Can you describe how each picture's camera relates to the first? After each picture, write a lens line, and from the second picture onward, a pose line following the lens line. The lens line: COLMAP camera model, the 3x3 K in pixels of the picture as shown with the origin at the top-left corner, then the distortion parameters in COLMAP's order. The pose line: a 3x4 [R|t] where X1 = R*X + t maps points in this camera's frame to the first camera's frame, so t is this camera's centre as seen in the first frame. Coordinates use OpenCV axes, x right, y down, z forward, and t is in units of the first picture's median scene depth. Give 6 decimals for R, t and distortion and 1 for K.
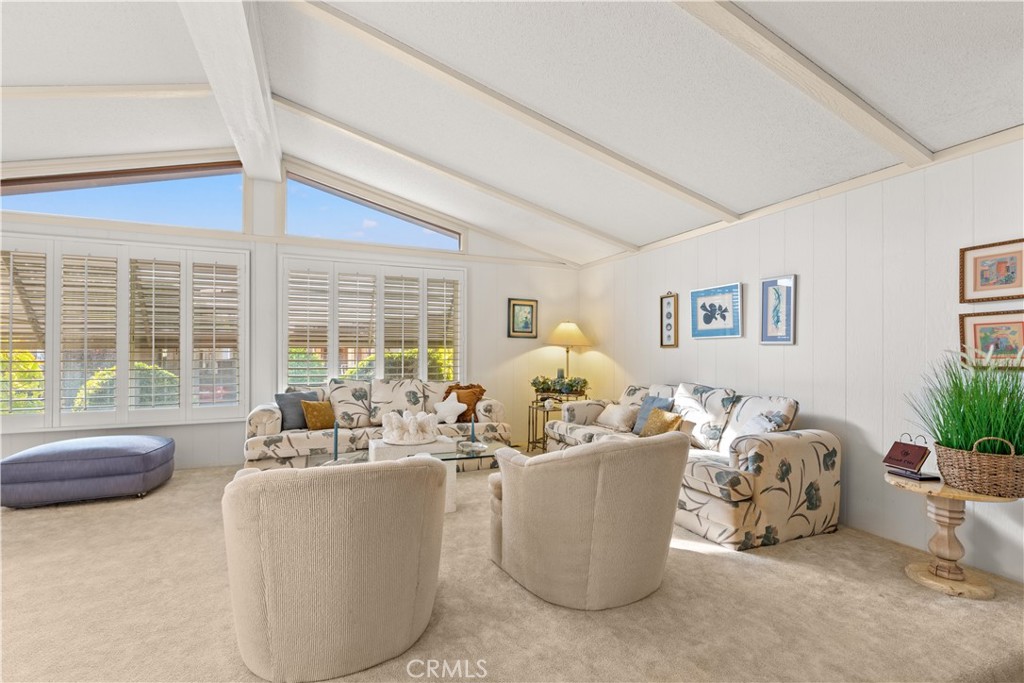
lens RADIAL K [[461.6, 0, 513.4], [0, 461.6, 344.1], [0, 0, 1]] dist [0.003512, 0.000256]
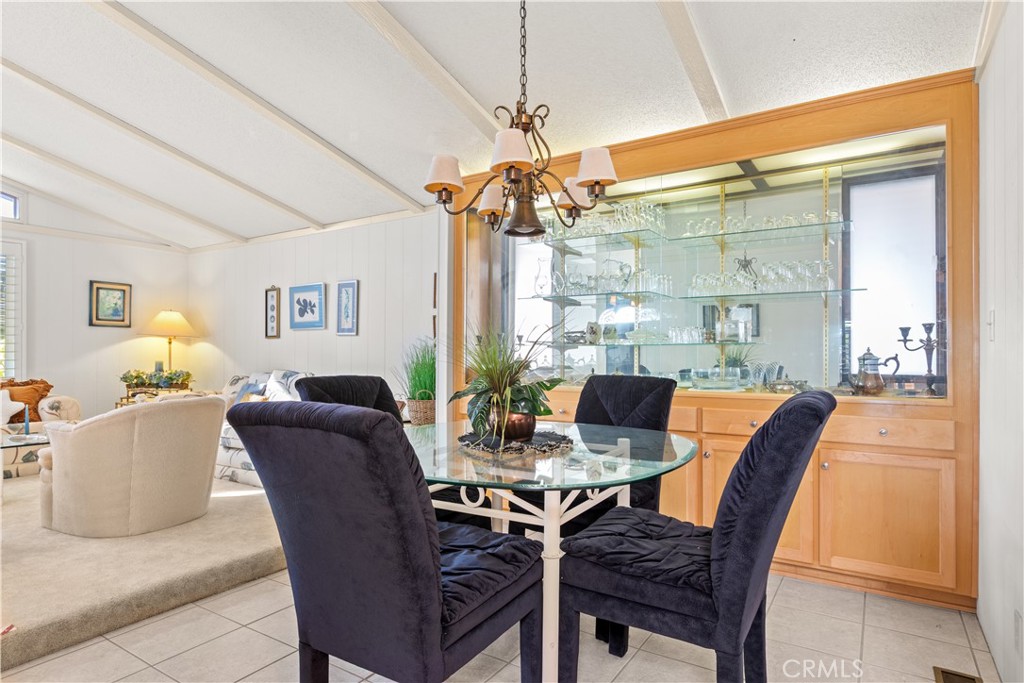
lens RADIAL K [[573.8, 0, 512.9], [0, 573.8, 345.8], [0, 0, 1]] dist [-0.002140, 0.000007]
pose [[0.835320, 0.000373, 0.549765, 0.073897], [-0.006402, 0.999939, 0.009048, 0.009178], [-0.549727, -0.011077, 0.835271, -0.397877]]
